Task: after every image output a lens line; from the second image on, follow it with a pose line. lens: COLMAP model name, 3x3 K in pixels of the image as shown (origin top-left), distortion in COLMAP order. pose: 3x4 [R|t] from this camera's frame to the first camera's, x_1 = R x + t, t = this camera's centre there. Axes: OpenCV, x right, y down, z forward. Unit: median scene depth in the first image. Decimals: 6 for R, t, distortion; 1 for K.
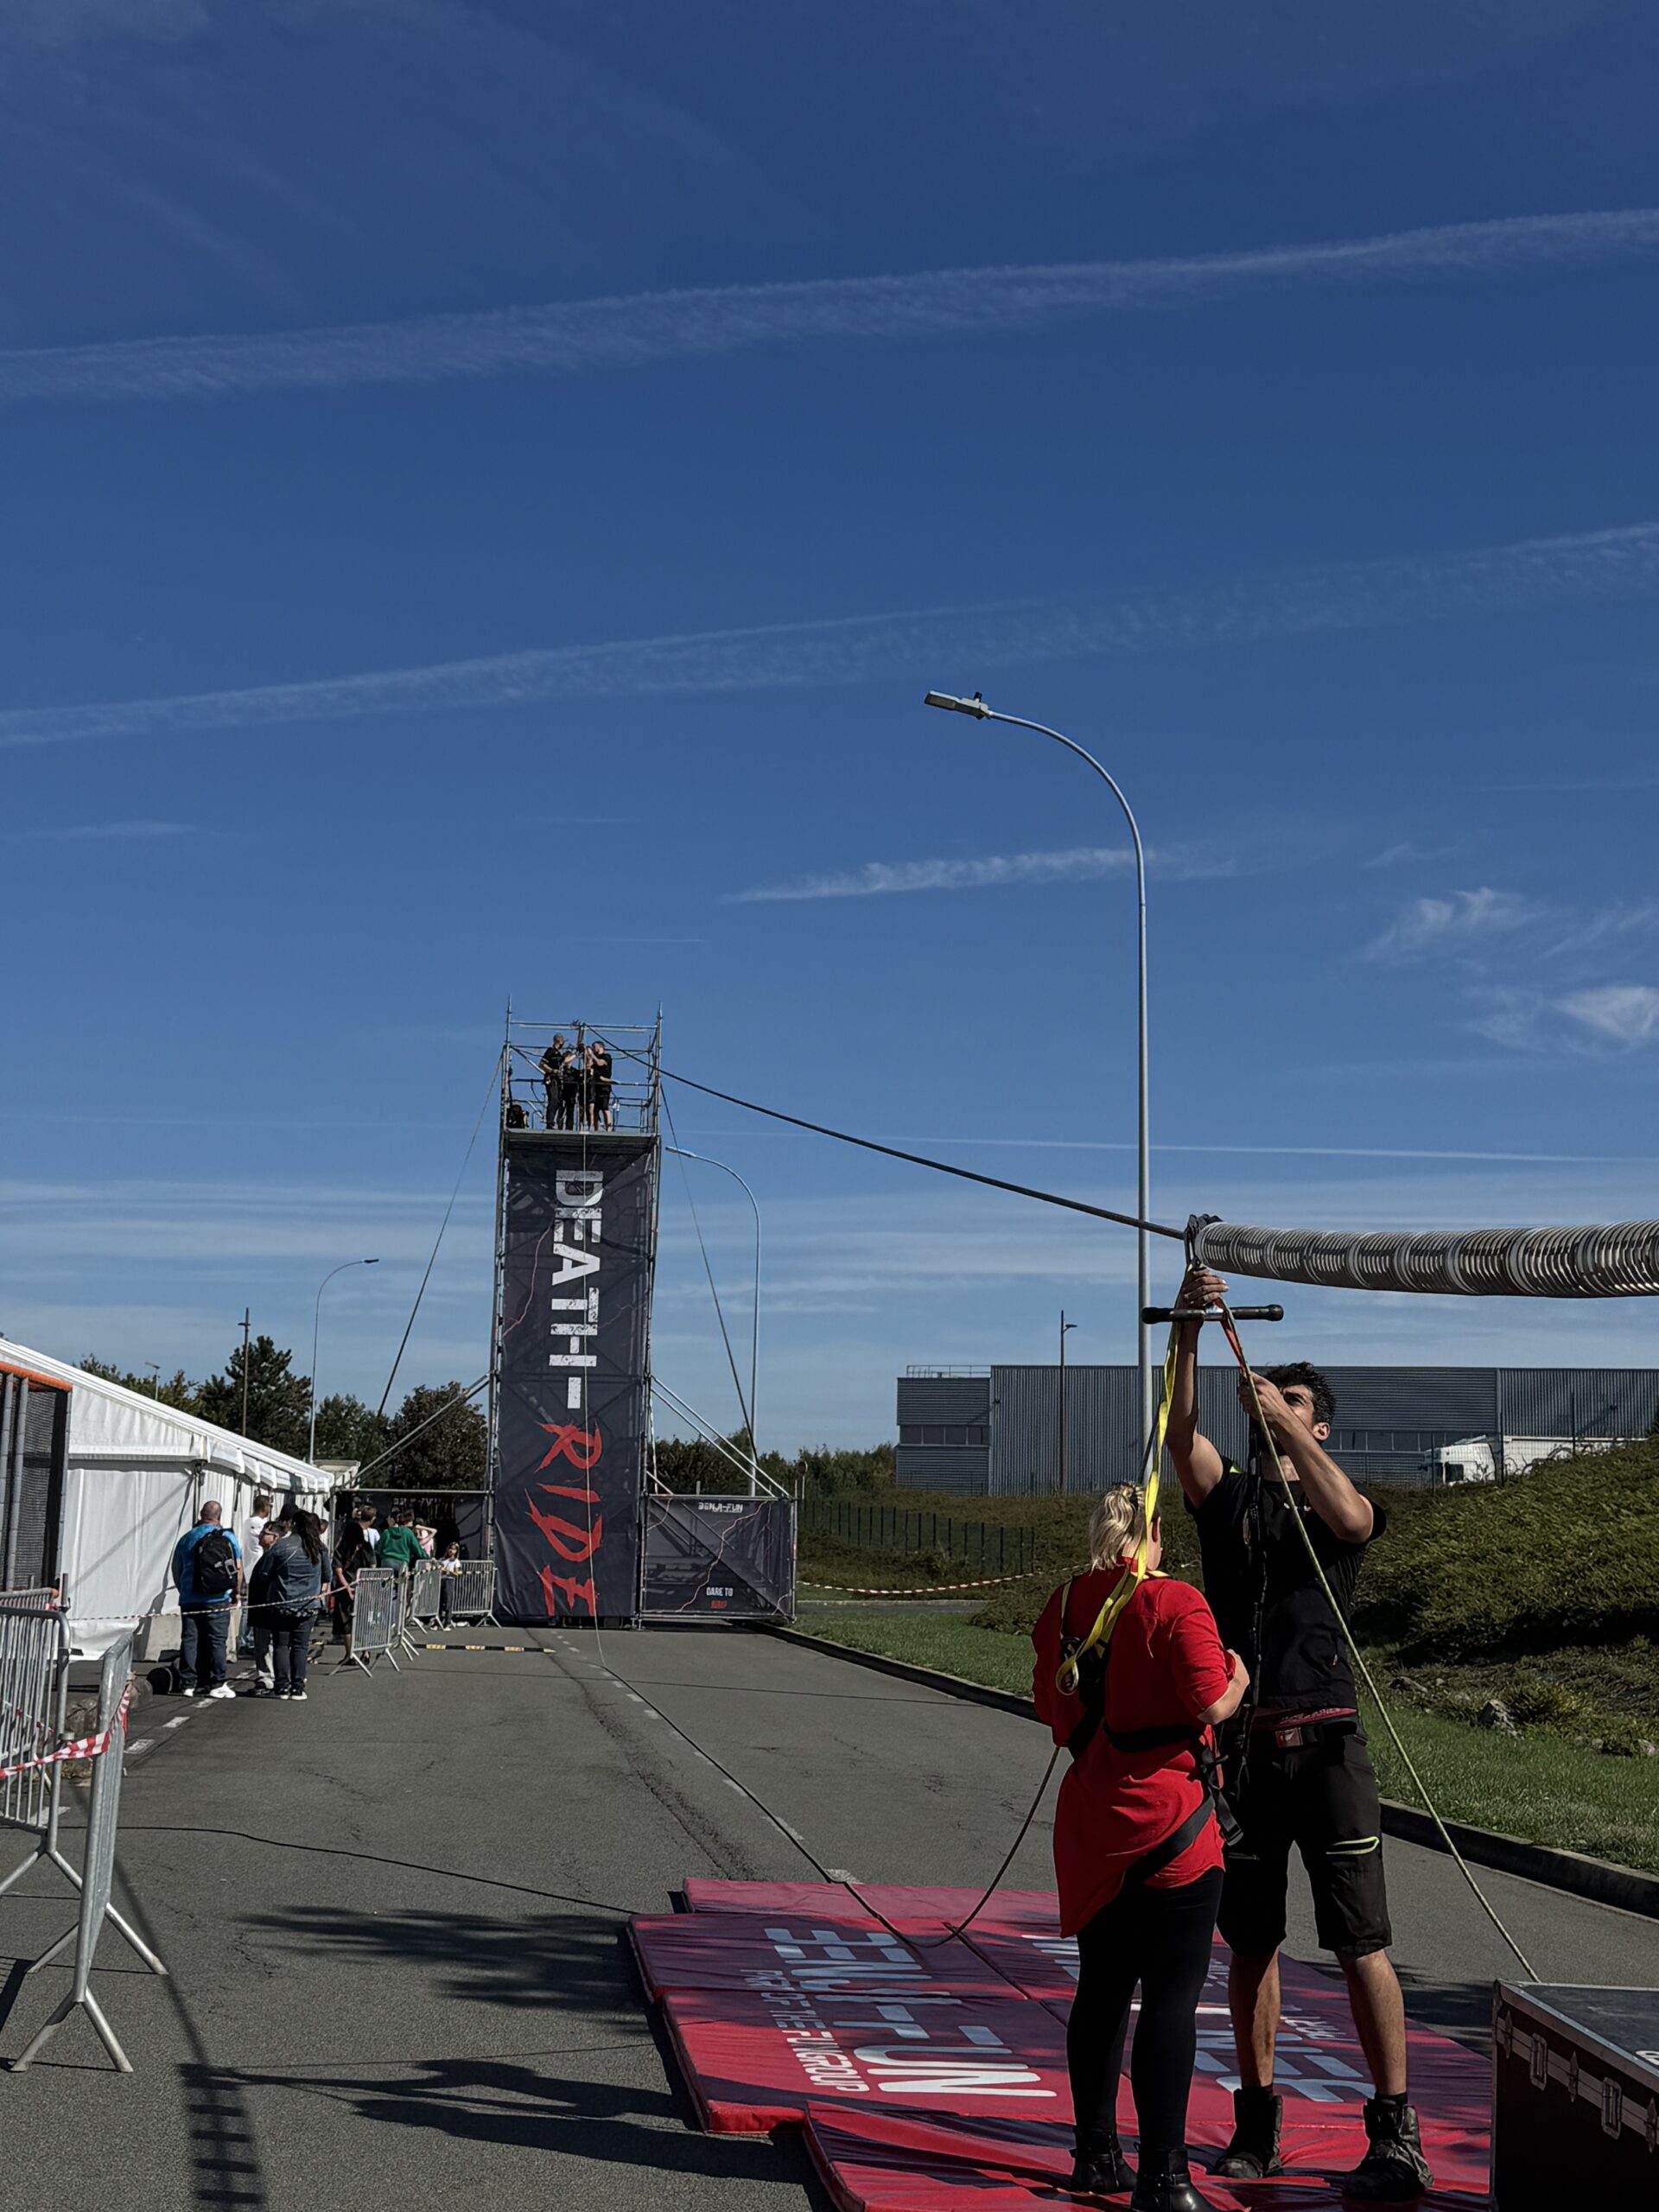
lens RADIAL K [[3025.0, 0, 829.5], [0, 3025.0, 1106.0], [0, 0, 1]] dist [0.314453, 0.040478]
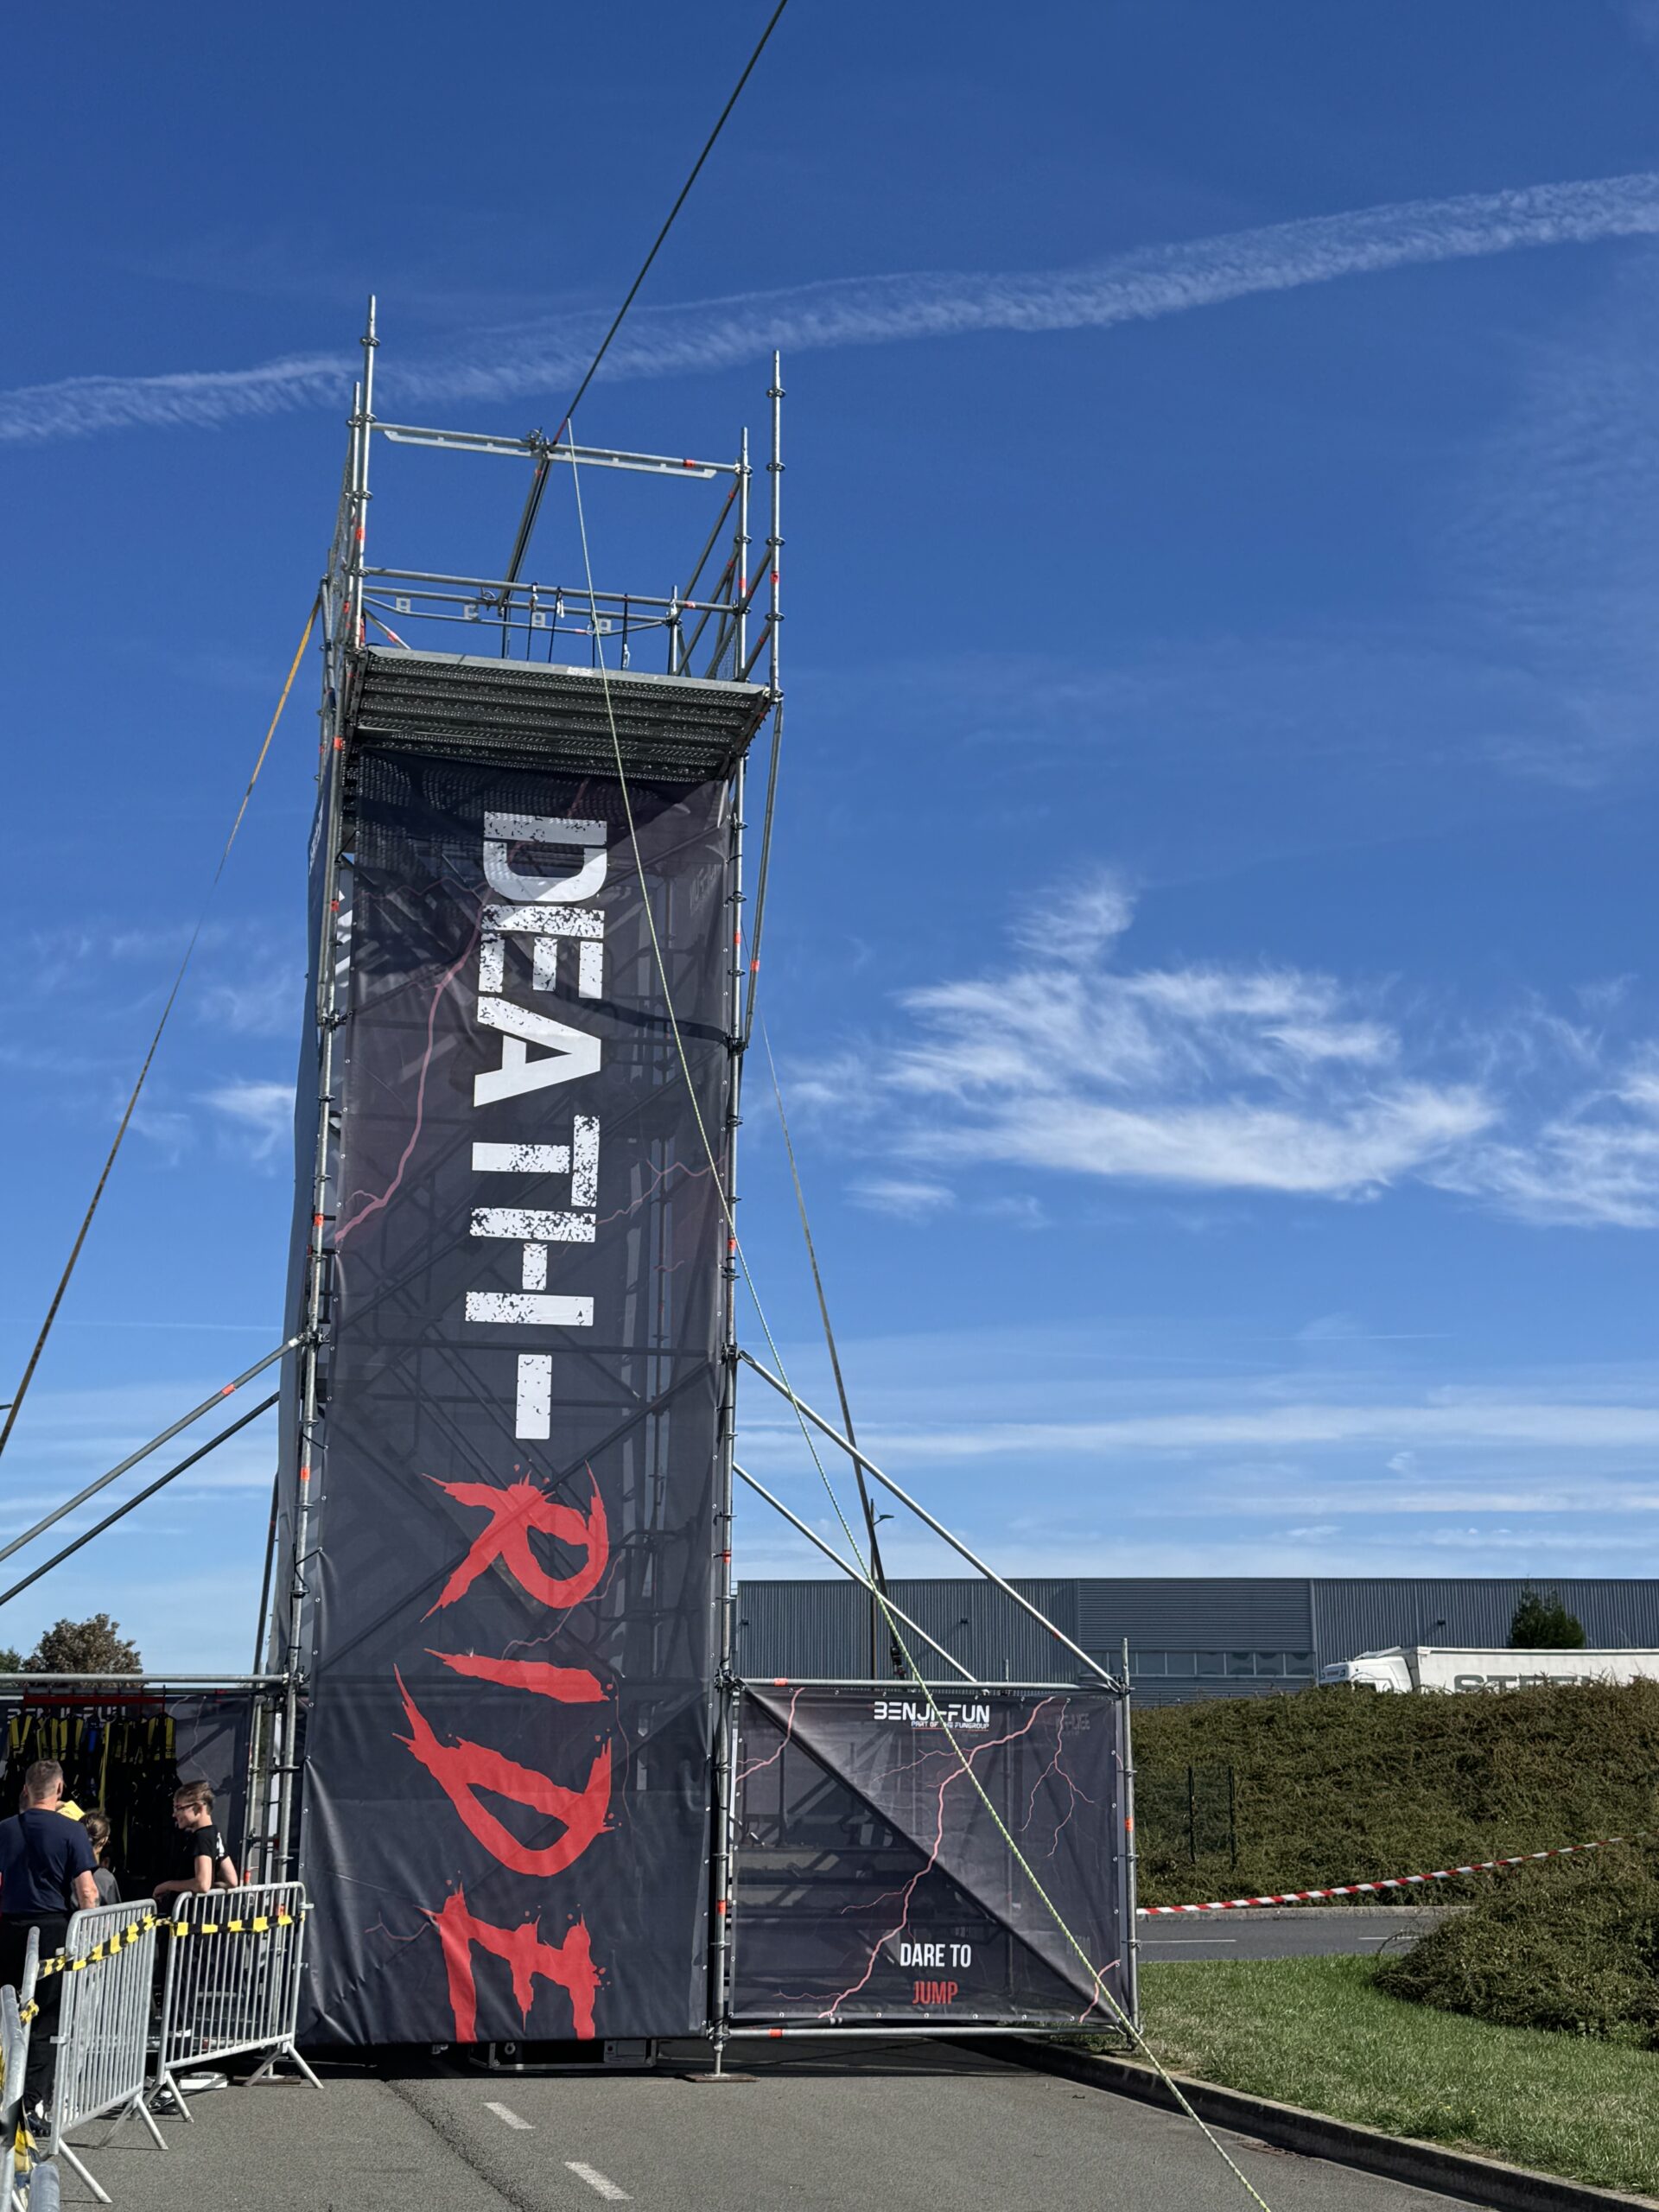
lens RADIAL K [[2624.0, 0, 831.6], [0, 2624.0, 1159.4], [0, 0, 1]] dist [0.308856, -0.894849]
pose [[0.989787, 0.017238, 0.141508, -0.093758], [-0.004513, 0.995953, -0.089759, 0.094234], [-0.142482, 0.088204, 0.985859, 0.681893]]
